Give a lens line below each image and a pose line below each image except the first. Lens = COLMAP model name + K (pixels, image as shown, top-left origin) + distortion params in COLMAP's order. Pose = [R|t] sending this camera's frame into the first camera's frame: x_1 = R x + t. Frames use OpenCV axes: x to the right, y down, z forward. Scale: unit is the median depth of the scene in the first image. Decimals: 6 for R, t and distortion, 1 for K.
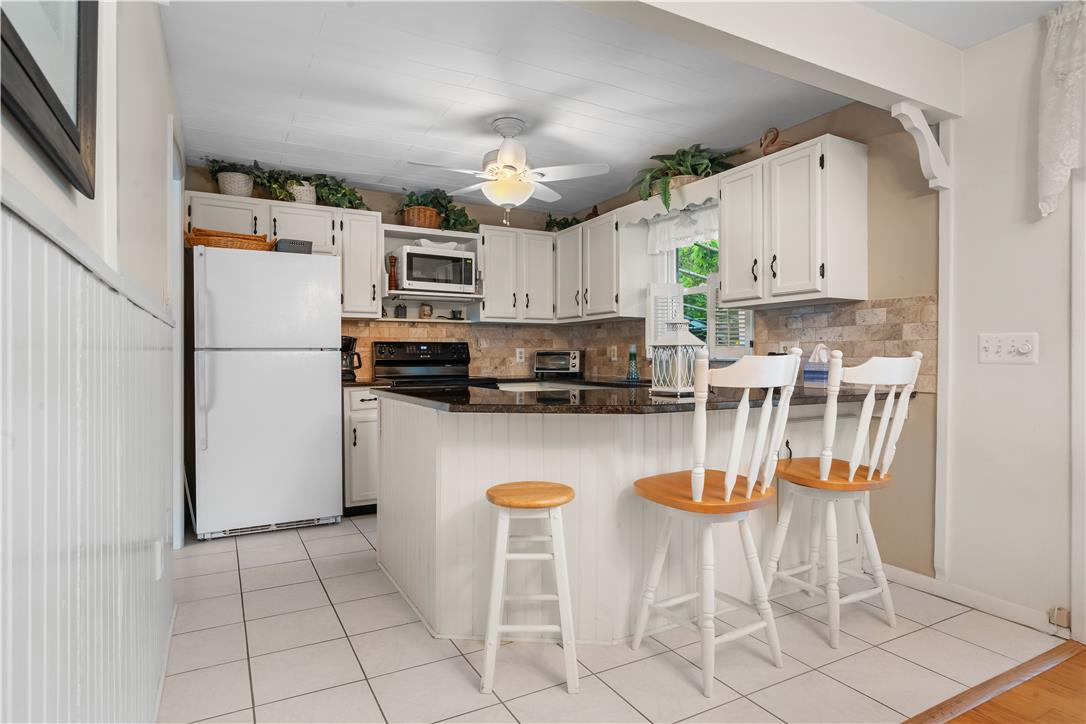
lens RADIAL K [[592.2, 0, 538.5], [0, 592.2, 364.6], [0, 0, 1]] dist [-0.006057, 0.003116]
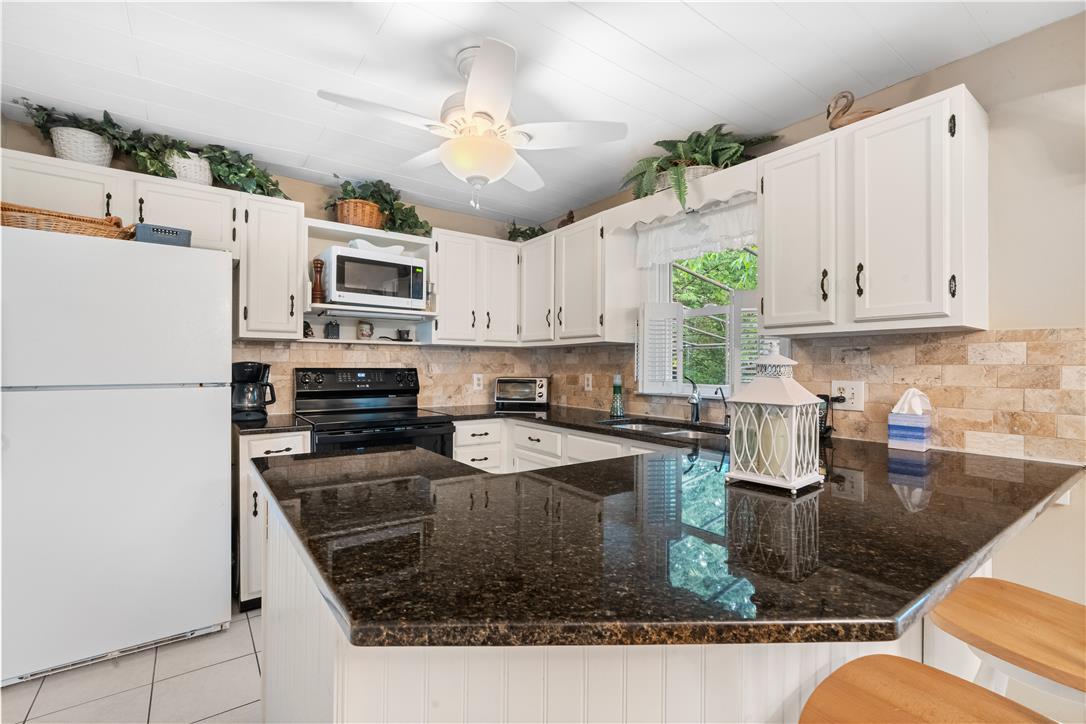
lens RADIAL K [[495.7, 0, 543.1], [0, 495.7, 367.9], [0, 0, 1]] dist [-0.009391, 0.004175]
pose [[0.991771, 0.007571, 0.127798, -0.049271], [-0.006152, 0.999915, -0.011493, -0.048788], [-0.127874, 0.010612, 0.991734, 0.438924]]
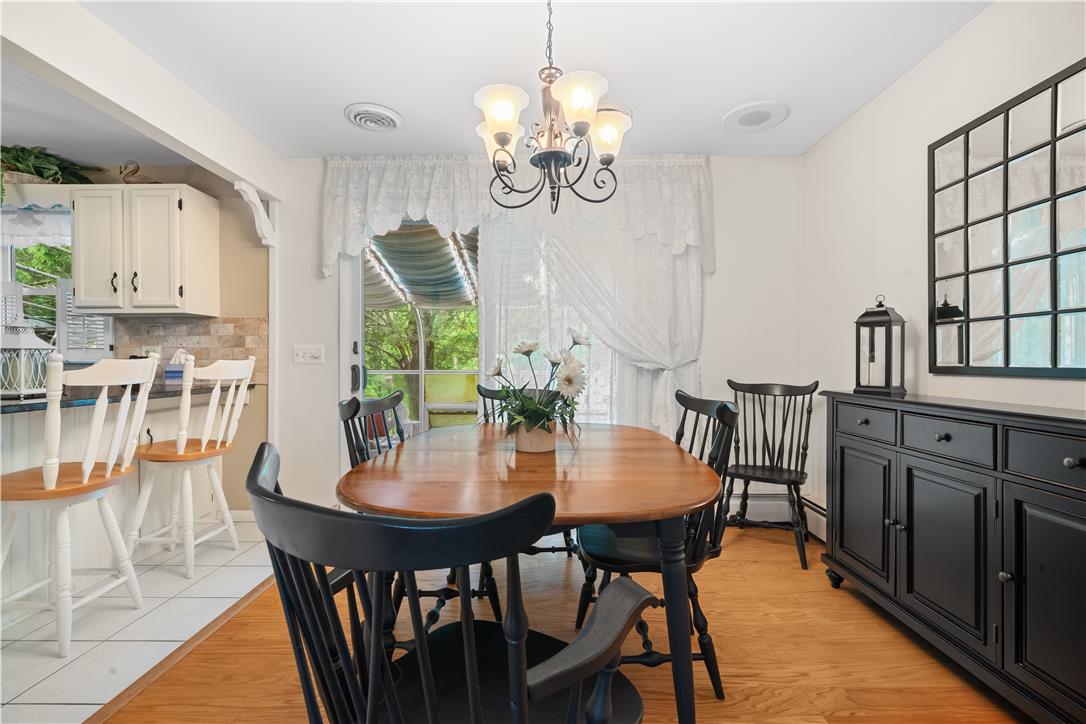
lens RADIAL K [[495.7, 0, 543.8], [0, 495.7, 359.7], [0, 0, 1]] dist [-0.009391, 0.004175]
pose [[0.486568, -0.001493, 0.873642, -0.055135], [0.010003, 0.999943, -0.003862, -0.000948], [-0.873586, 0.010619, 0.486555, -0.163106]]
